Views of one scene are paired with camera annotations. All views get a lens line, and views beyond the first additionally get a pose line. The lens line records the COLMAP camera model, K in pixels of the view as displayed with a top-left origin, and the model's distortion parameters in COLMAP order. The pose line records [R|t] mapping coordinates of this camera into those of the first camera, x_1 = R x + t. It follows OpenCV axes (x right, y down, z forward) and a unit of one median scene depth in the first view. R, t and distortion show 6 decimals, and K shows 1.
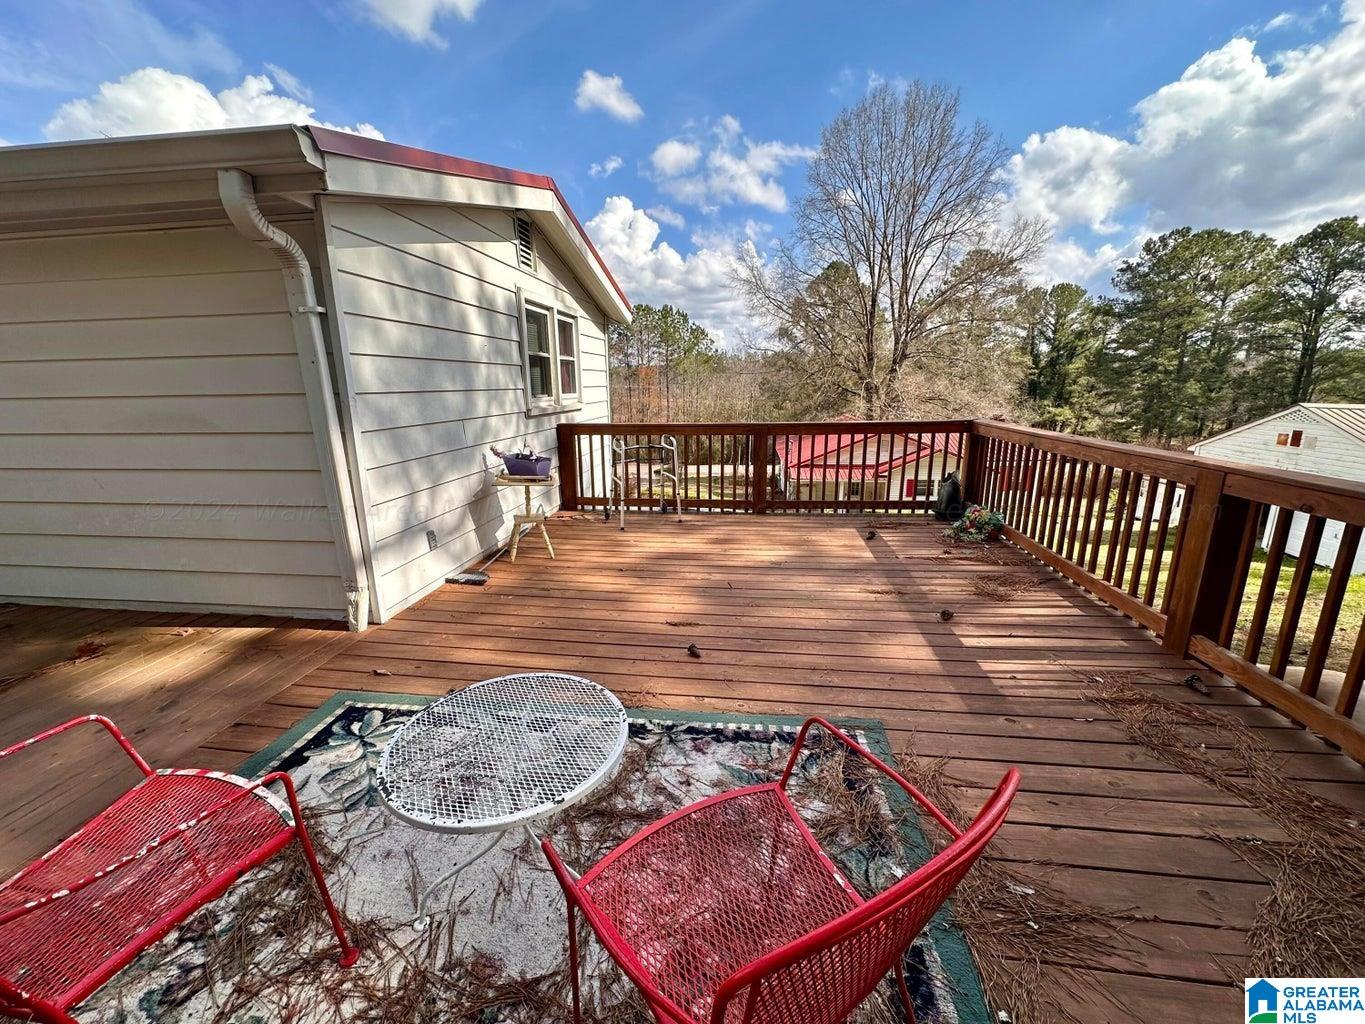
lens RADIAL K [[548.2, 0, 682.5], [0, 548.2, 512.0], [0, 0, 1]] dist [-0.000337, -0.000015]
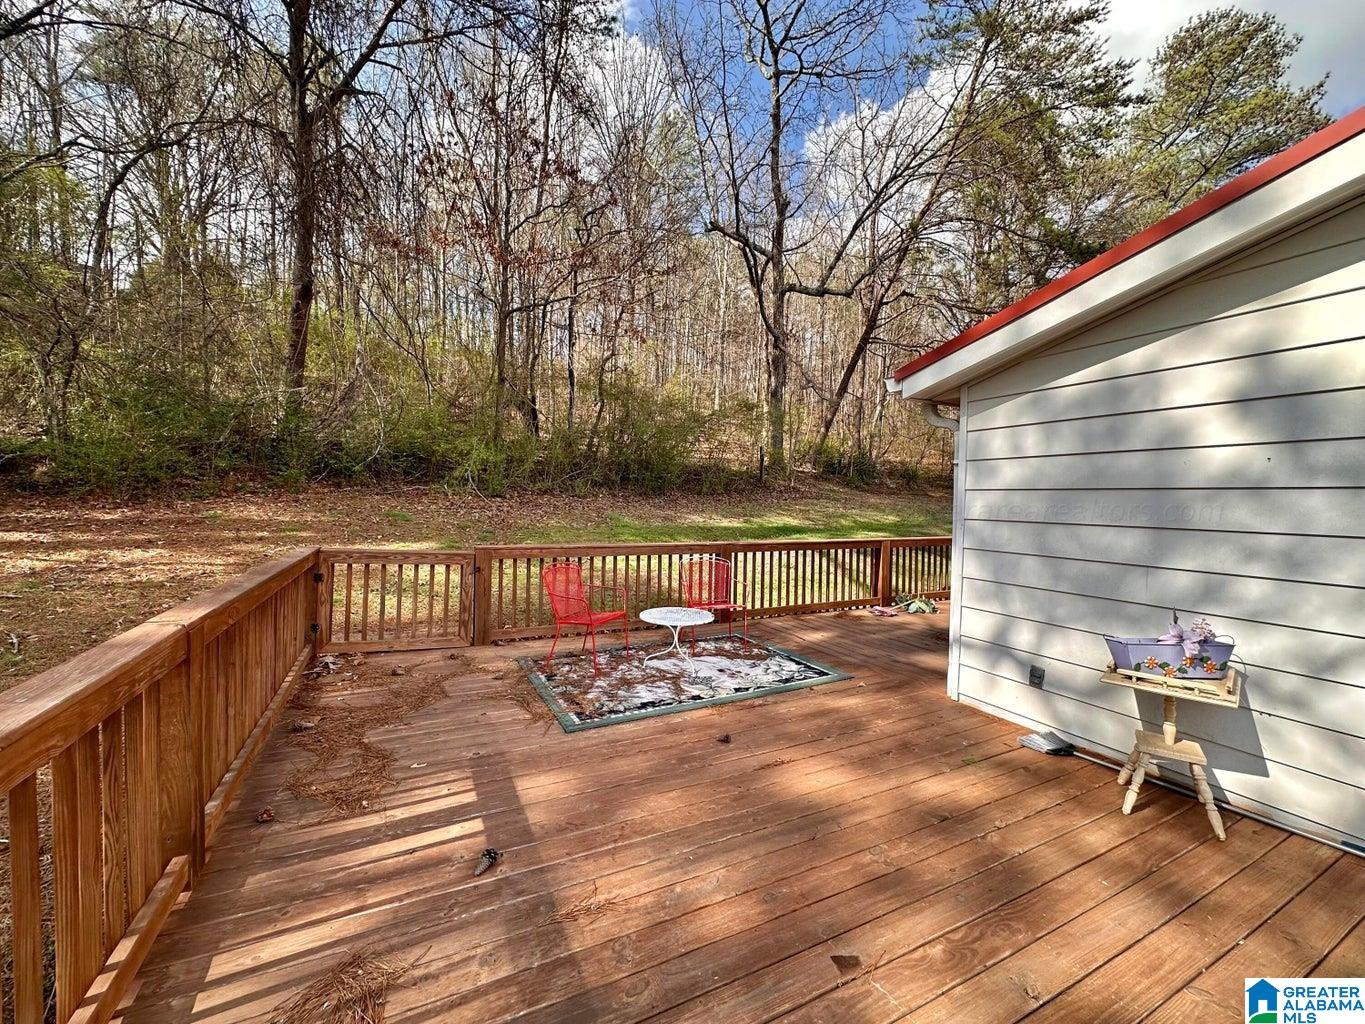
lens RADIAL K [[548.2, 0, 682.5], [0, 548.2, 512.0], [0, 0, 1]] dist [-0.000337, -0.000015]
pose [[-0.825707, 0.011470, -0.563983, 0.923658], [-0.138711, 0.964967, 0.222707, -0.564223], [0.546779, 0.262122, -0.795189, 2.172900]]
